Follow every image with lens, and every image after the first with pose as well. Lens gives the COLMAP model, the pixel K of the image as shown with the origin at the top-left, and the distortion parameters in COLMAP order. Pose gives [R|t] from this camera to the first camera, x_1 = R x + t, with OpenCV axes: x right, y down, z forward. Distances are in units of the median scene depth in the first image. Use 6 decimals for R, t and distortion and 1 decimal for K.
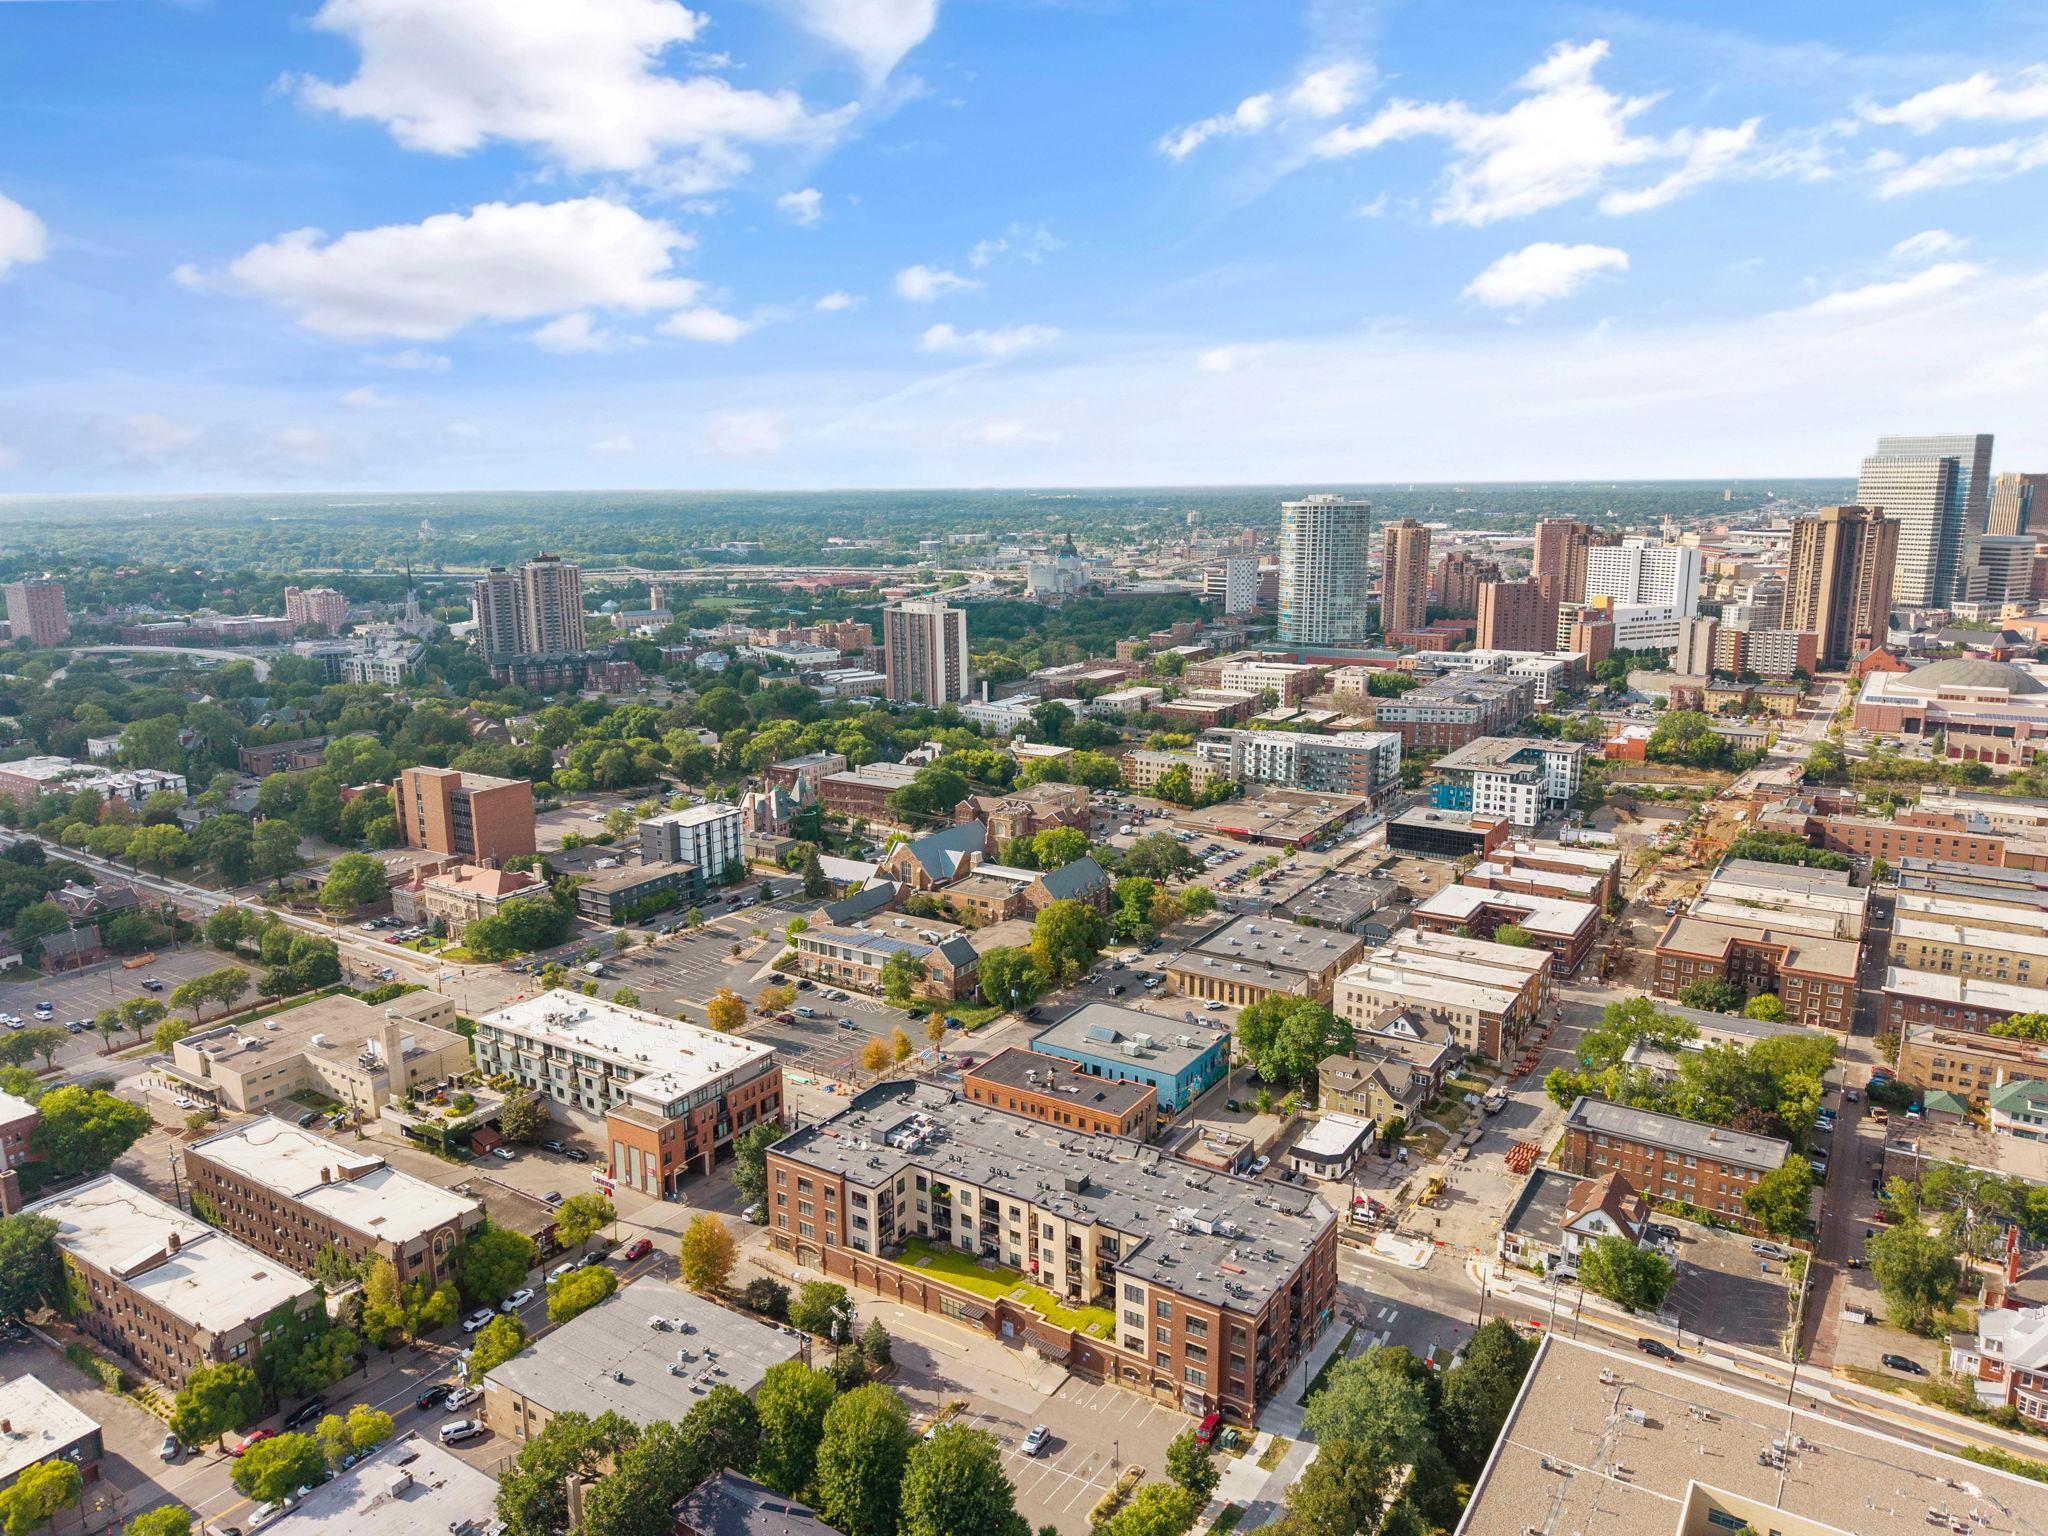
lens RADIAL K [[1387.8, 0, 1017.1], [0, 1387.8, 772.5], [0, 0, 1]] dist [0.034757, -0.036865]
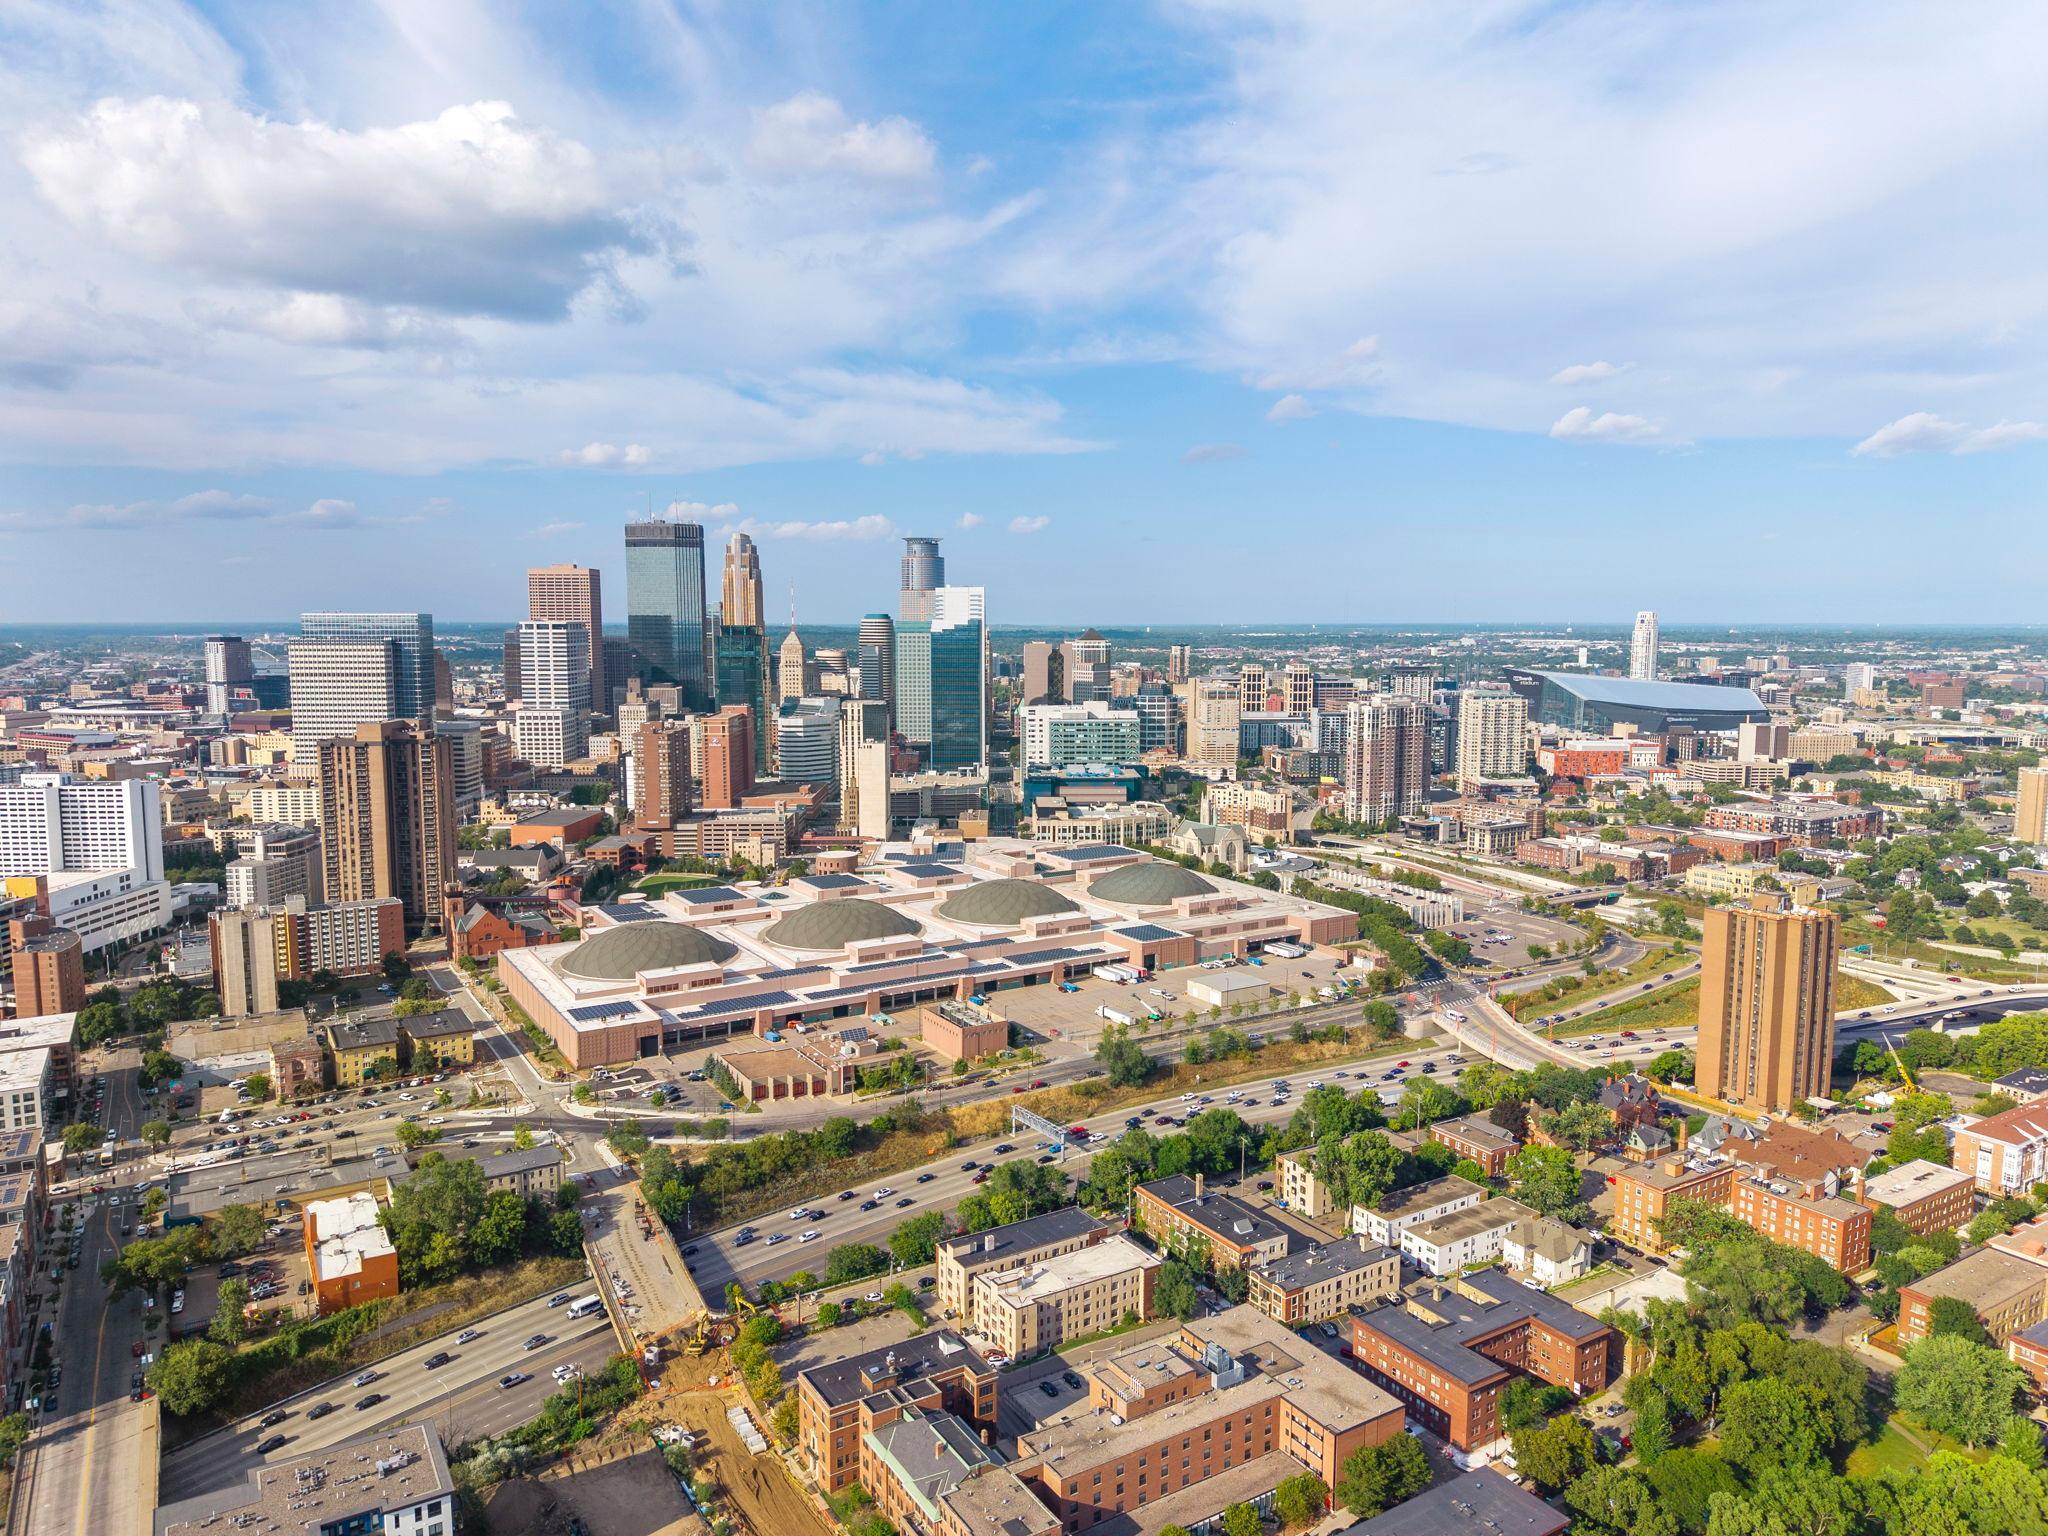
lens RADIAL K [[1367.1, 0, 1024.0], [0, 1367.1, 768.0], [0, 0, 1]] dist [0.072258, -0.099641]
pose [[0.430841, -0.090127, 0.897916, 0.322416], [0.181352, 0.983349, 0.011685, -0.469387], [-0.884018, 0.157804, 0.440011, 1.586520]]
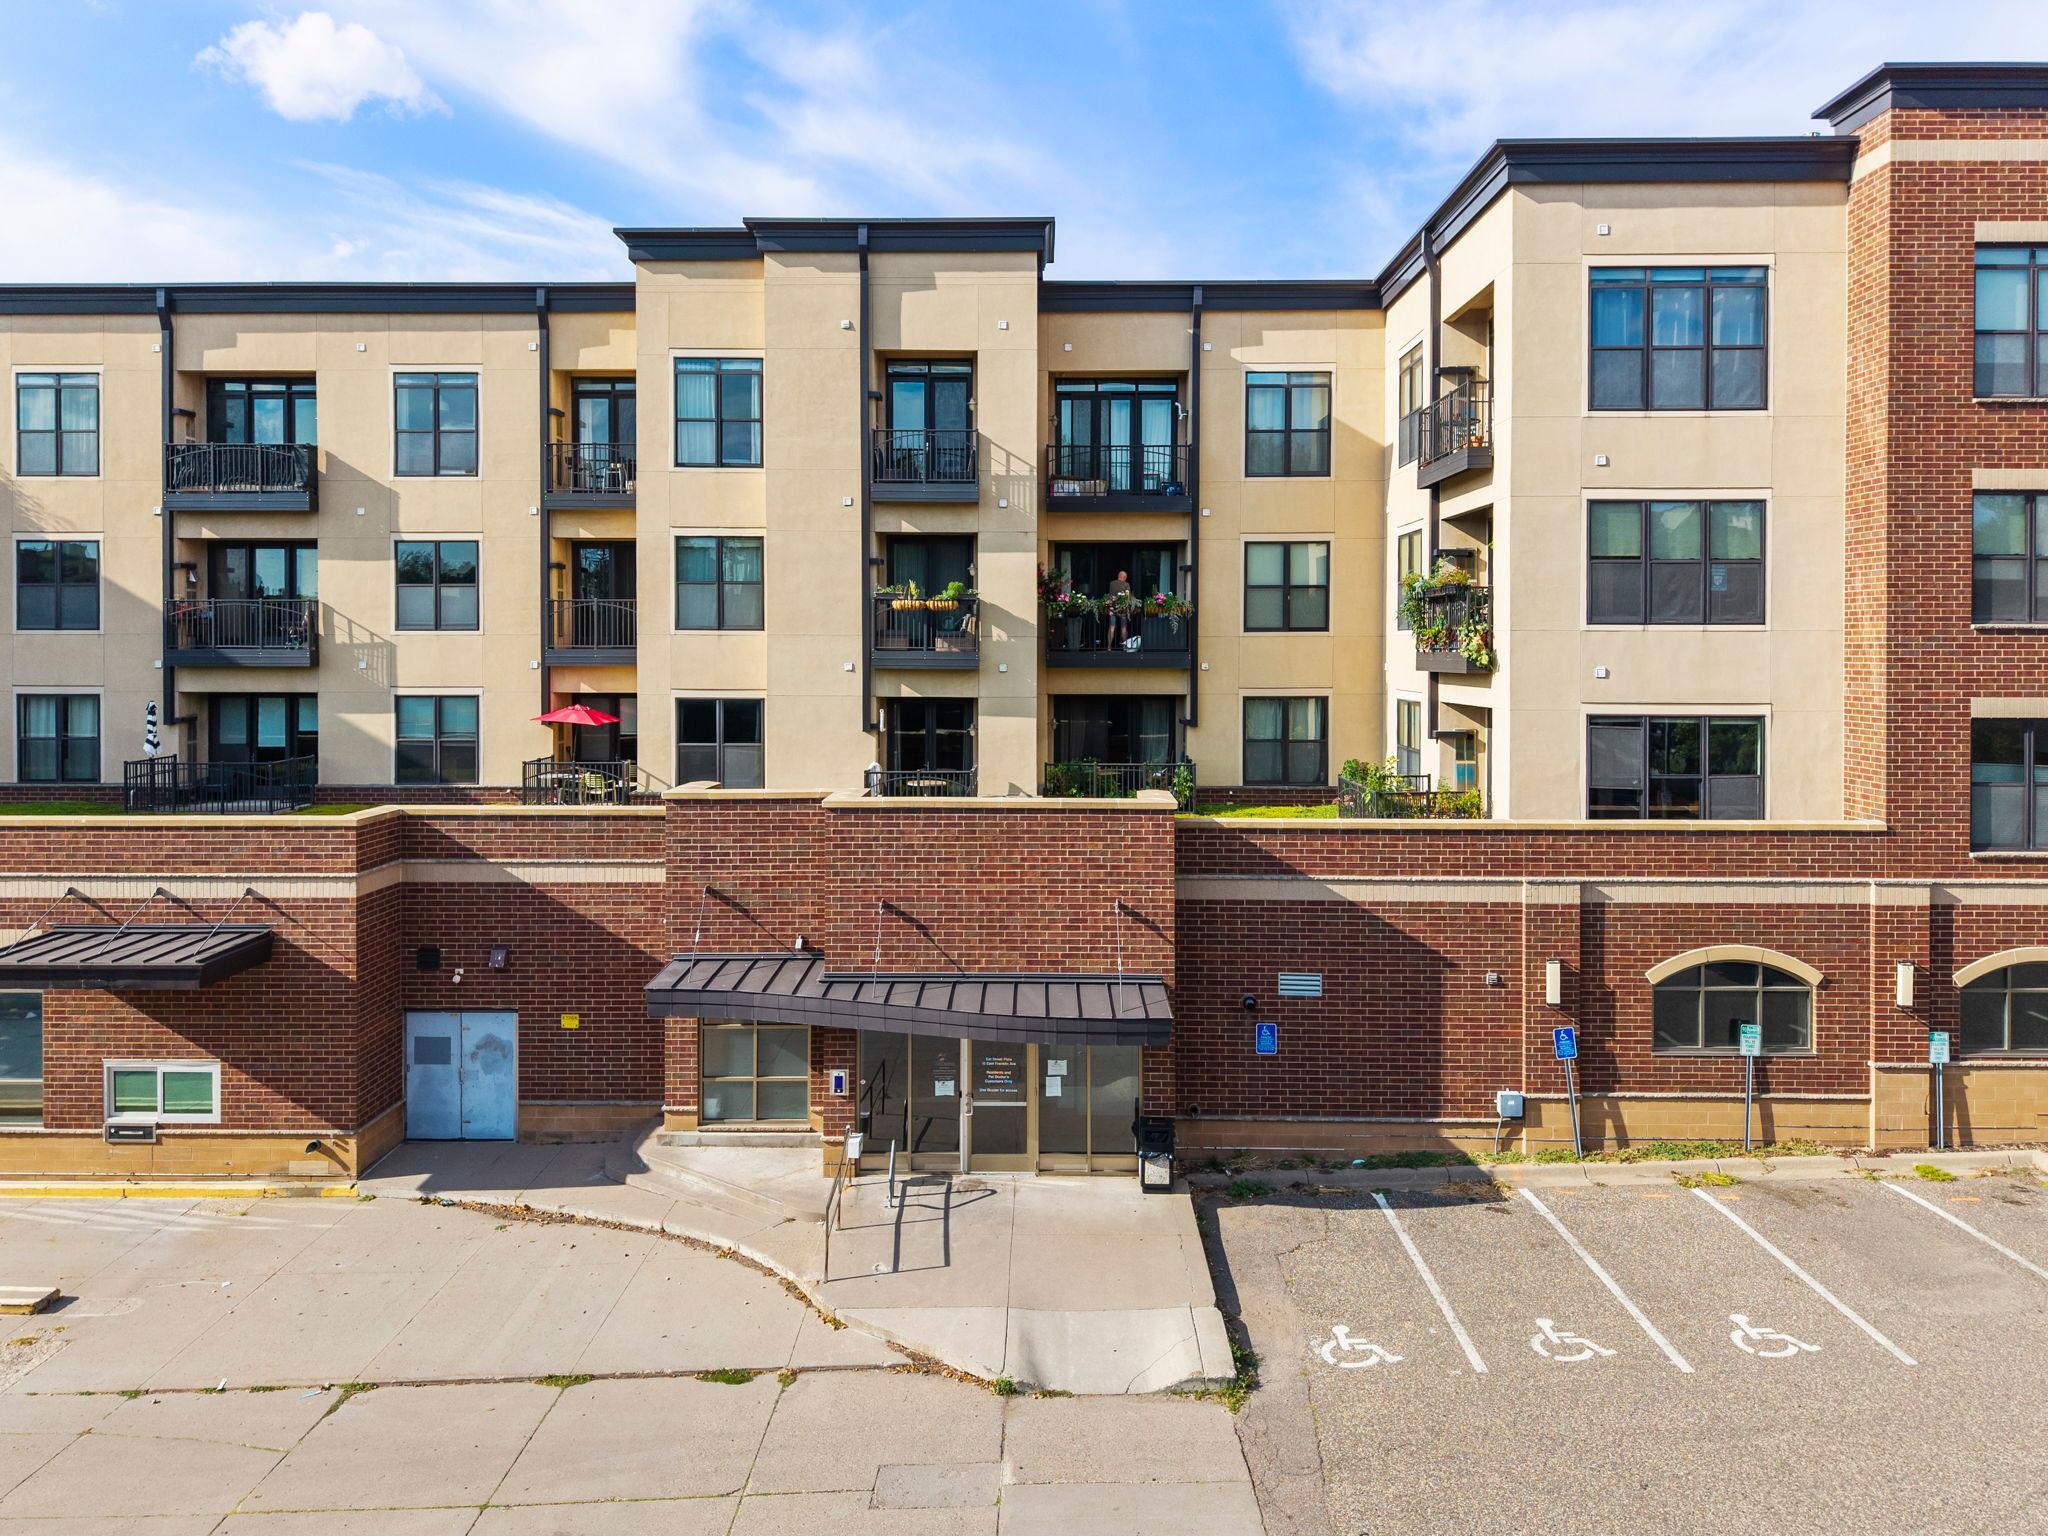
lens RADIAL K [[1411.3, 0, 1014.6], [0, 1411.3, 662.1], [0, 0, 1]] dist [0.039514, -0.043324]
pose [[0.848312, 0.006415, 0.529457, -0.029279], [0.099367, 0.980233, -0.171084, 0.359932], [-0.520089, 0.197743, 0.830906, 0.800254]]
